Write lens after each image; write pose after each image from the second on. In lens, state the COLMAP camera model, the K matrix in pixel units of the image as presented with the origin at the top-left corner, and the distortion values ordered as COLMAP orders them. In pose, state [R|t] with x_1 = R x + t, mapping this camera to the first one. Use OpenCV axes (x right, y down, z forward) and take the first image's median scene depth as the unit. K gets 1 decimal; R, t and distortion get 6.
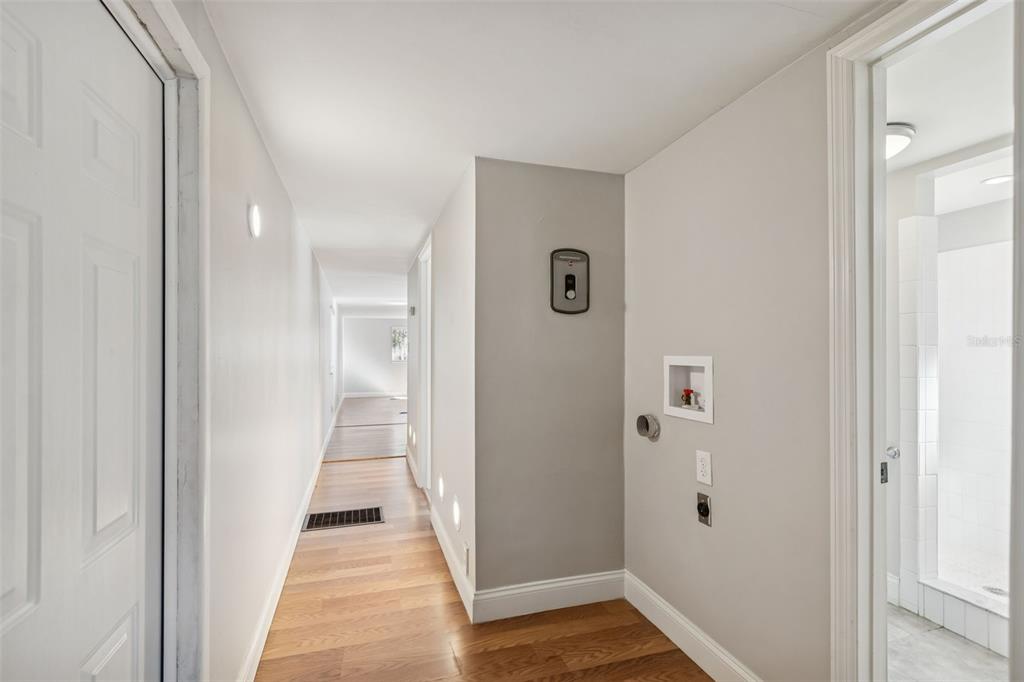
lens RADIAL K [[459.8, 0, 511.5], [0, 459.8, 344.3], [0, 0, 1]] dist [-0.003541, 0.000000]
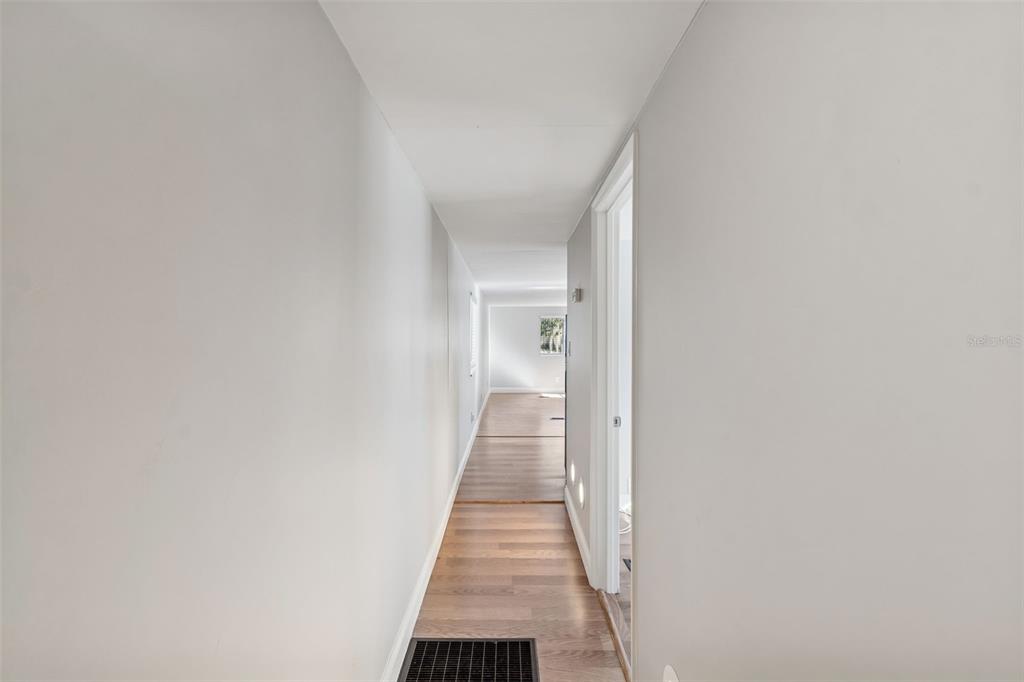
lens RADIAL K [[459.8, 0, 512.0], [0, 459.8, 338.4], [0, 0, 1]] dist [-0.003541, 0.000000]
pose [[0.952237, 0.008685, -0.305237, -0.081144], [-0.004472, 0.999885, 0.014497, -0.015050], [0.305328, -0.012440, 0.952166, 0.267905]]
